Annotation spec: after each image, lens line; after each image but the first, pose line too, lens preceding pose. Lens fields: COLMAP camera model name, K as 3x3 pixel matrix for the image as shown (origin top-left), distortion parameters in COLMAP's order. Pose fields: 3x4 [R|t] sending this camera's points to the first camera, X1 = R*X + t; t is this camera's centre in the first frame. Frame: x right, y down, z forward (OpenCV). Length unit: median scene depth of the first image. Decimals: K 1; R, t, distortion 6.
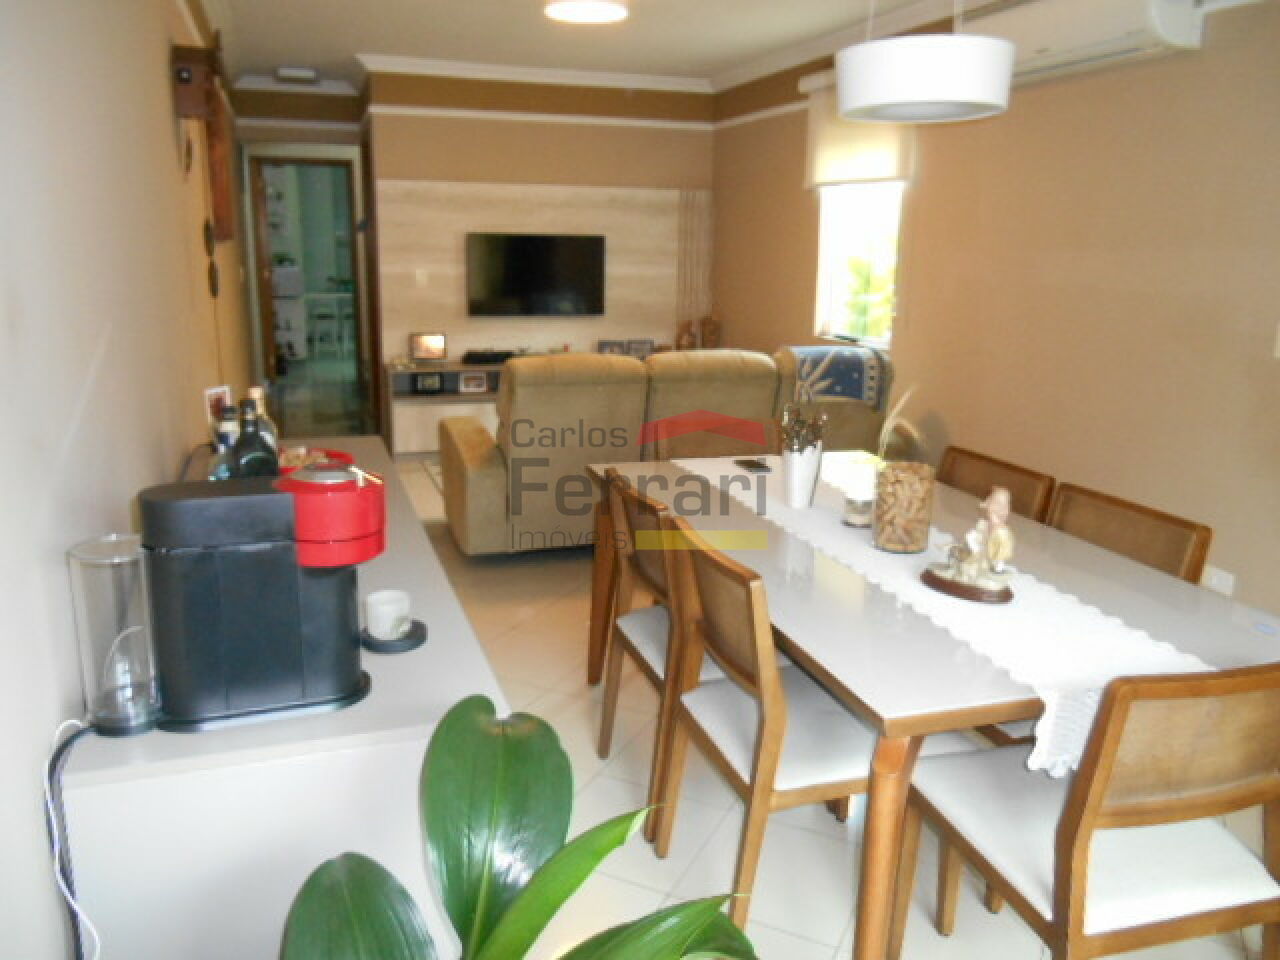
lens RADIAL K [[991.1, 0, 638.5], [0, 991.1, 483.3], [0, 0, 1]] dist [-0.017311, 0.008131]
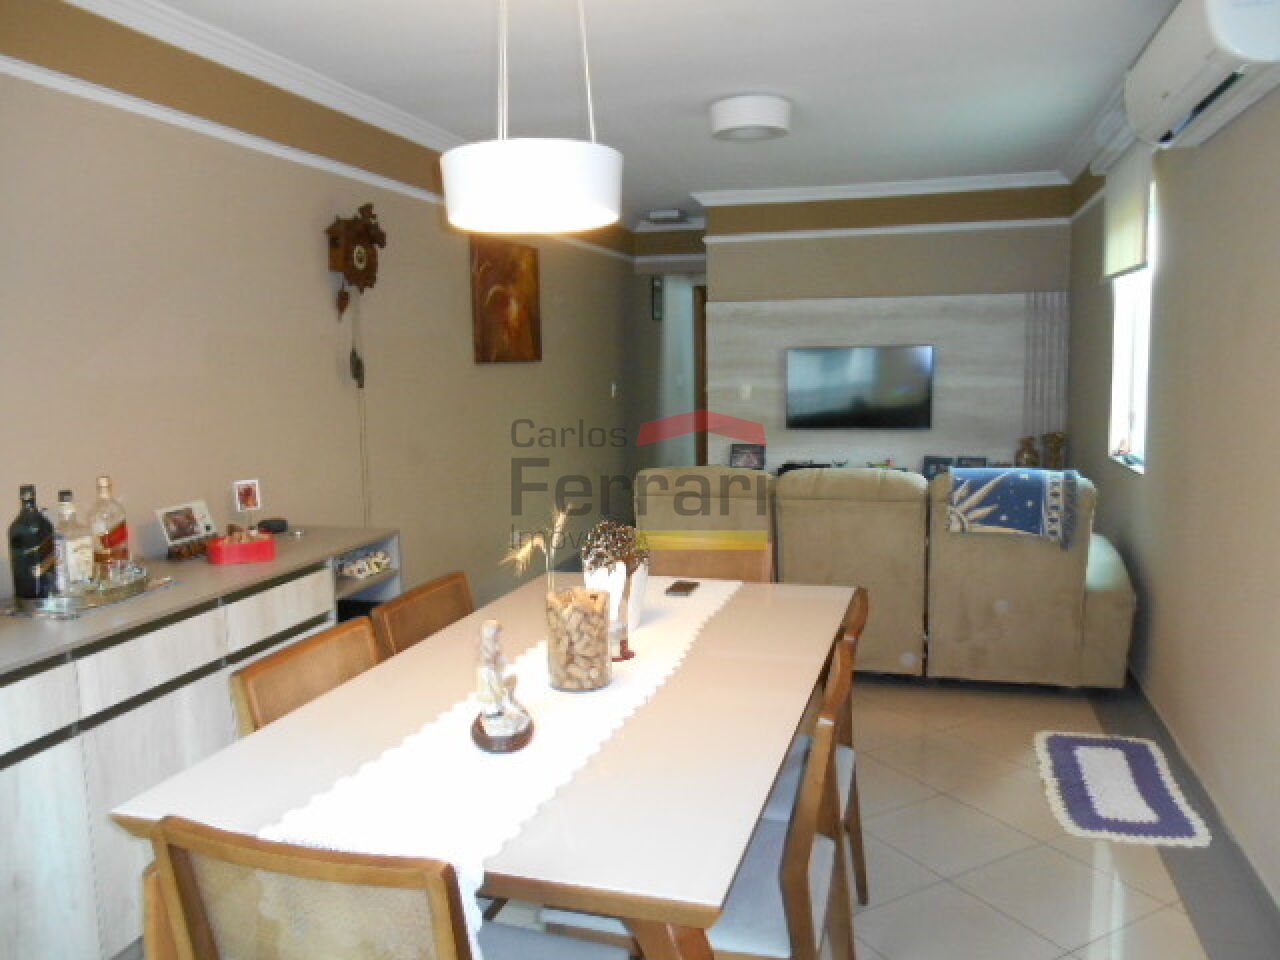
lens RADIAL K [[991.1, 0, 642.5], [0, 991.1, 476.9], [0, 0, 1]] dist [-0.017311, 0.008131]
pose [[0.821831, 0.037904, -0.568468, 0.295912], [-0.105022, 0.990765, -0.085767, -0.018397], [0.559967, 0.130188, 0.818222, 0.099313]]
